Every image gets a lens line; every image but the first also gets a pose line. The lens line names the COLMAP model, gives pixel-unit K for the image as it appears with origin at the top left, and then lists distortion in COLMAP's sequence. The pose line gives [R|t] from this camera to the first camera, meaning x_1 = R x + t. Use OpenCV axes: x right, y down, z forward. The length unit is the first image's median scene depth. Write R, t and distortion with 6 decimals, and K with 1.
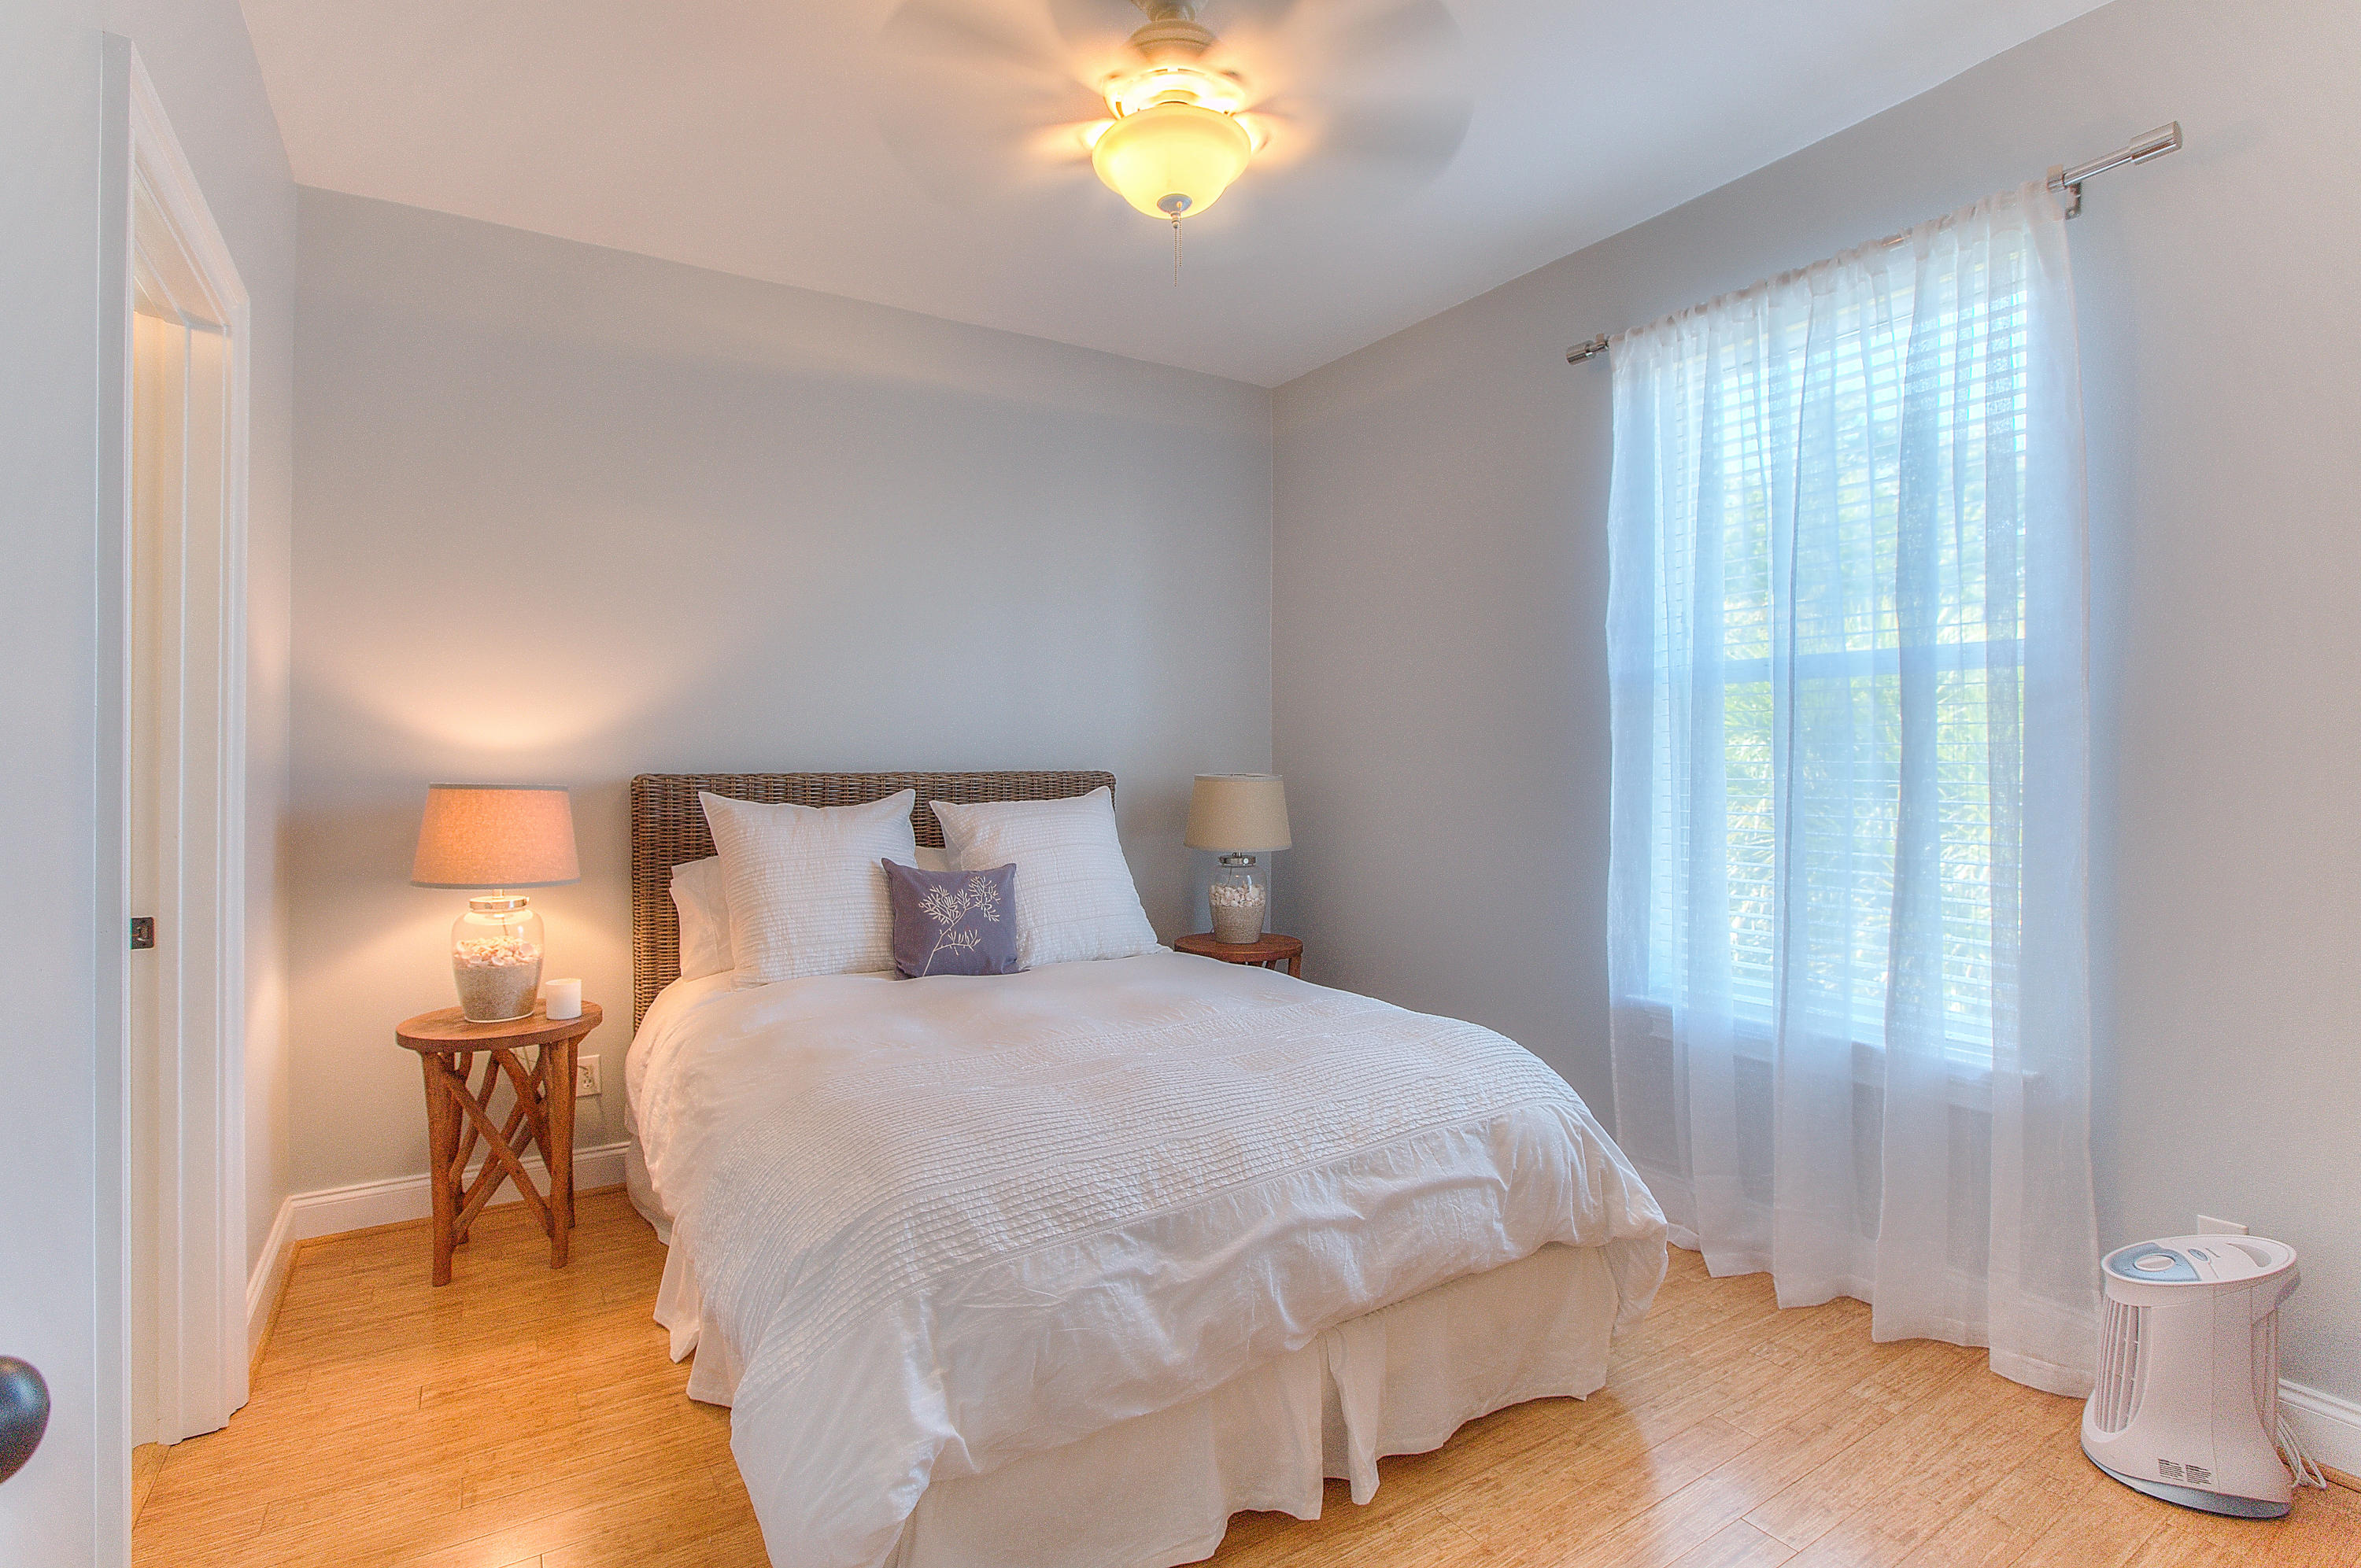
lens RADIAL K [[1186.6, 0, 1176.9], [0, 1186.6, 774.7], [0, 0, 1]] dist [-0.065016, 0.042086]
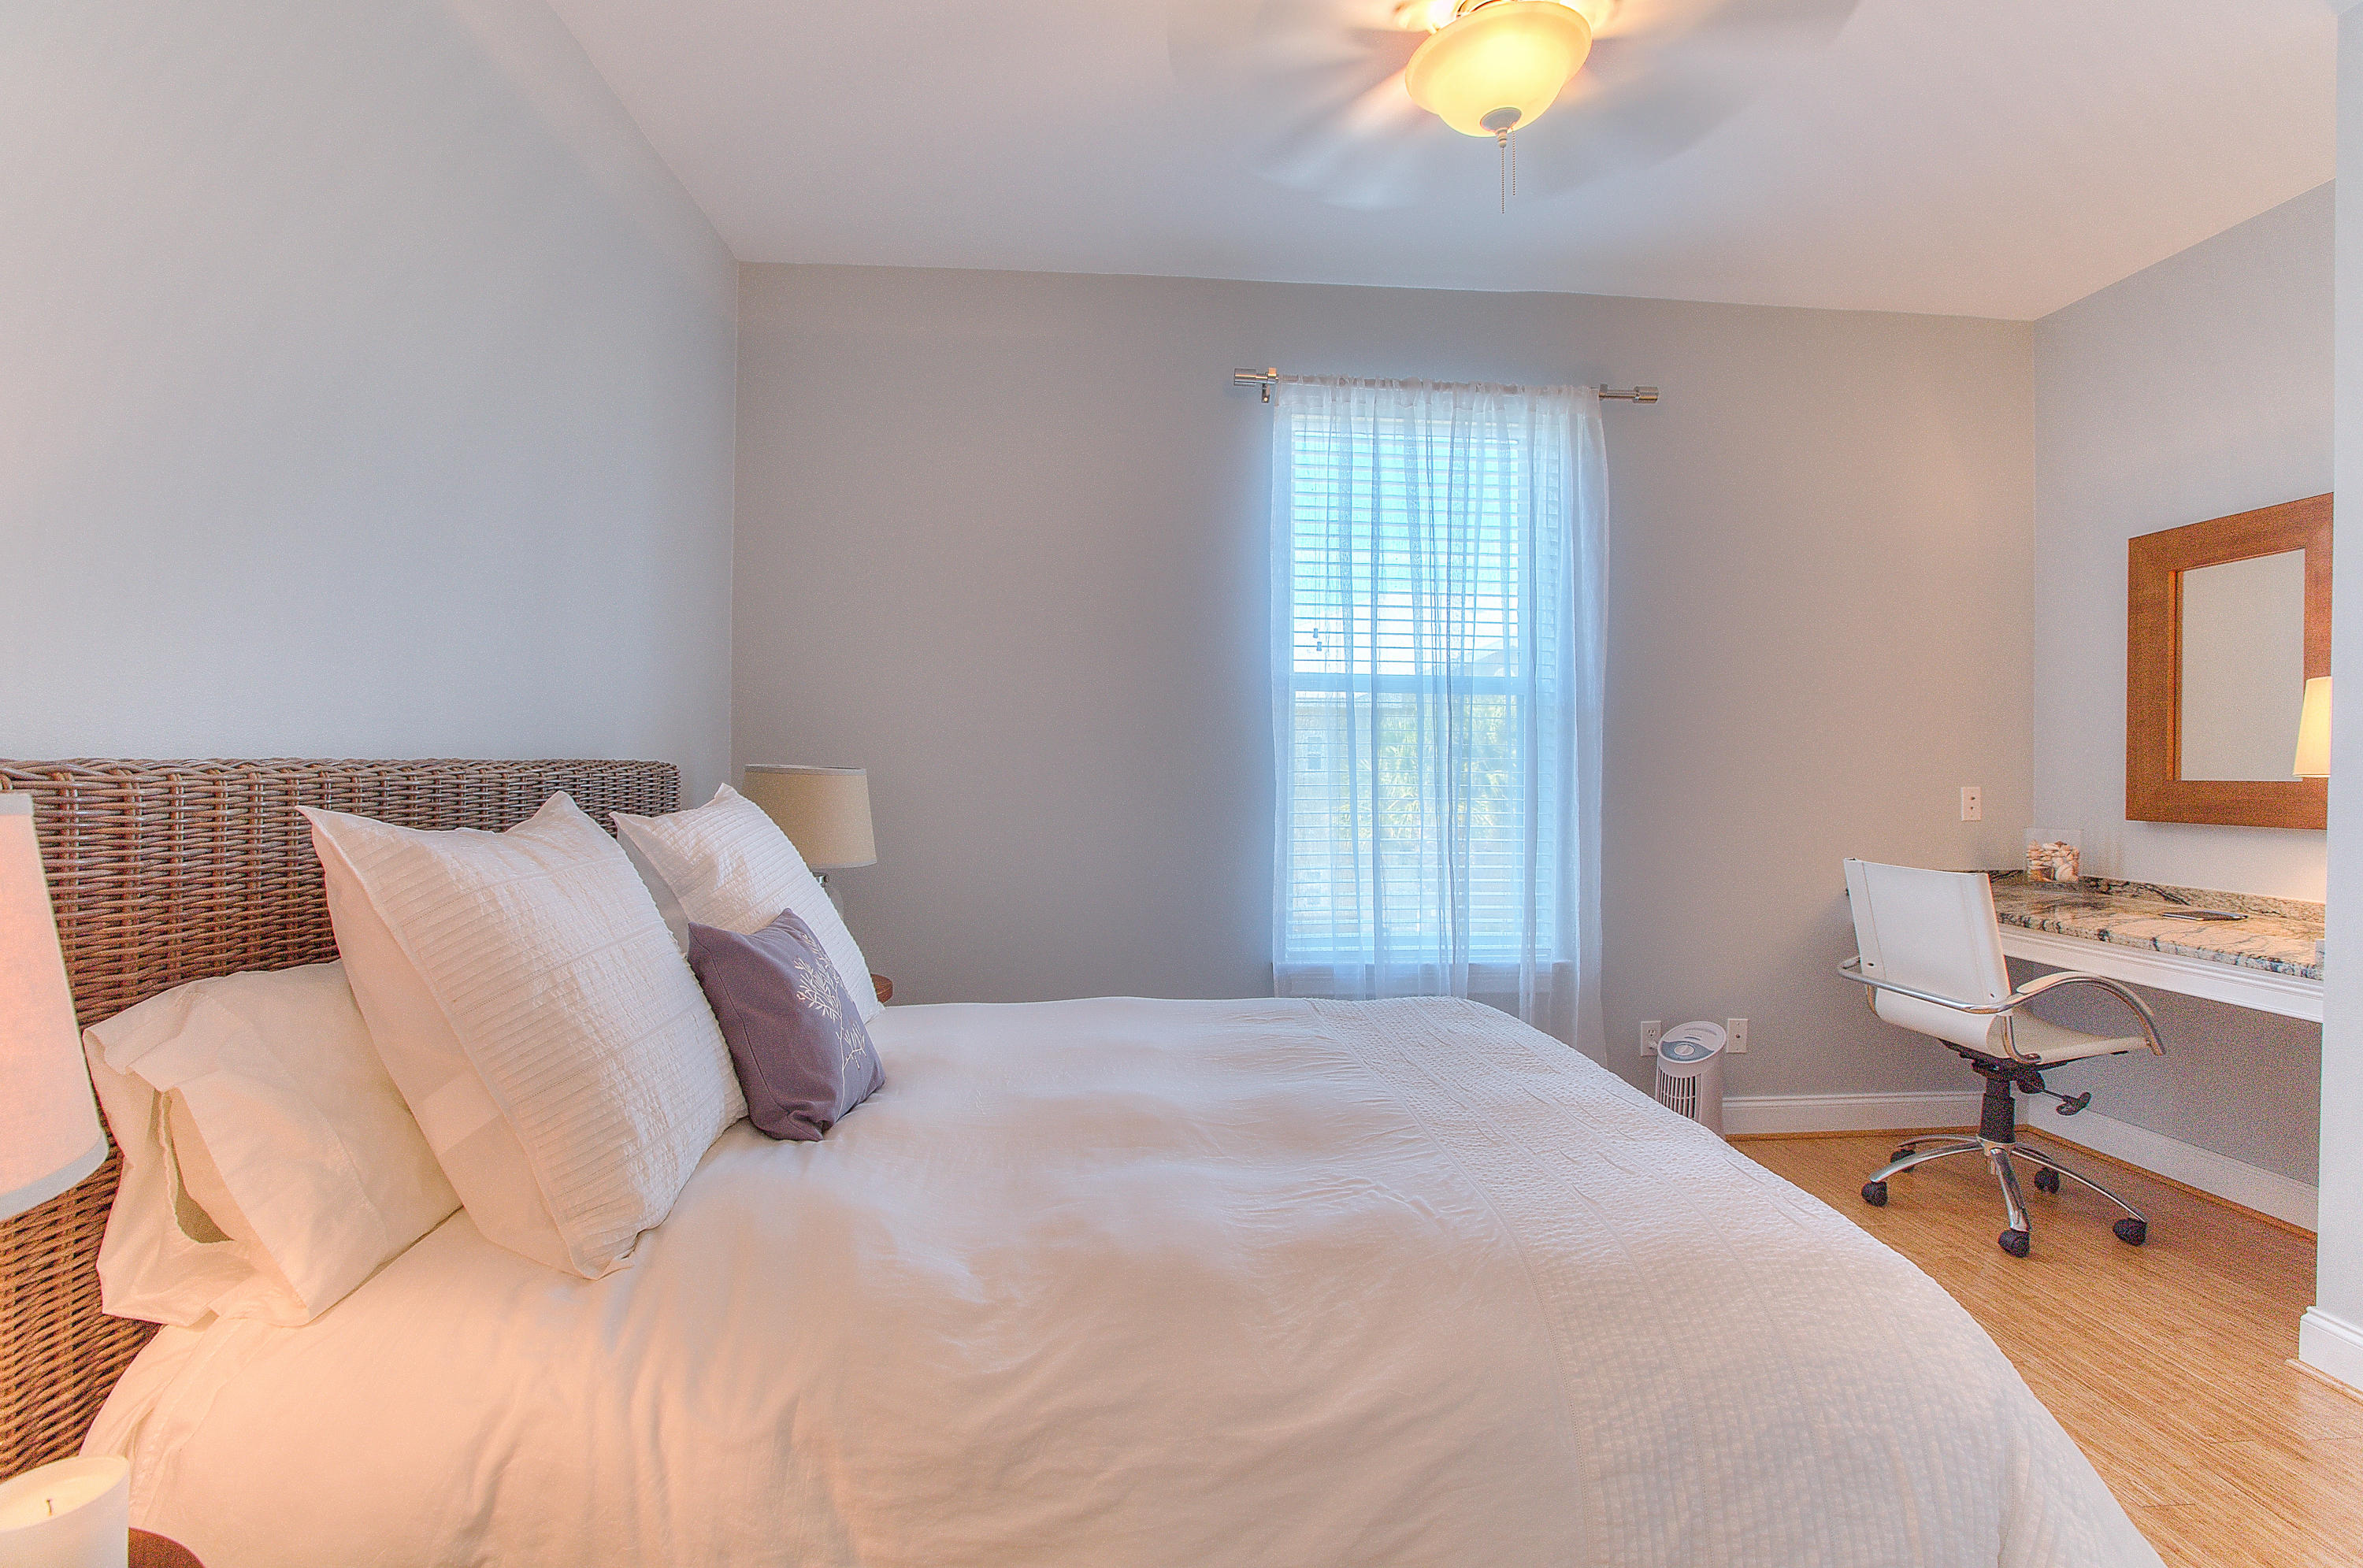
lens RADIAL K [[1087.8, 0, 1181.5], [0, 1087.8, 784.0], [0, 0, 1]] dist [-0.000442, -0.000024]
pose [[0.431569, -0.011877, 0.902002, -0.650729], [-0.000576, 0.999909, 0.013442, 0.003175], [-0.902080, -0.006321, 0.431523, 0.671687]]
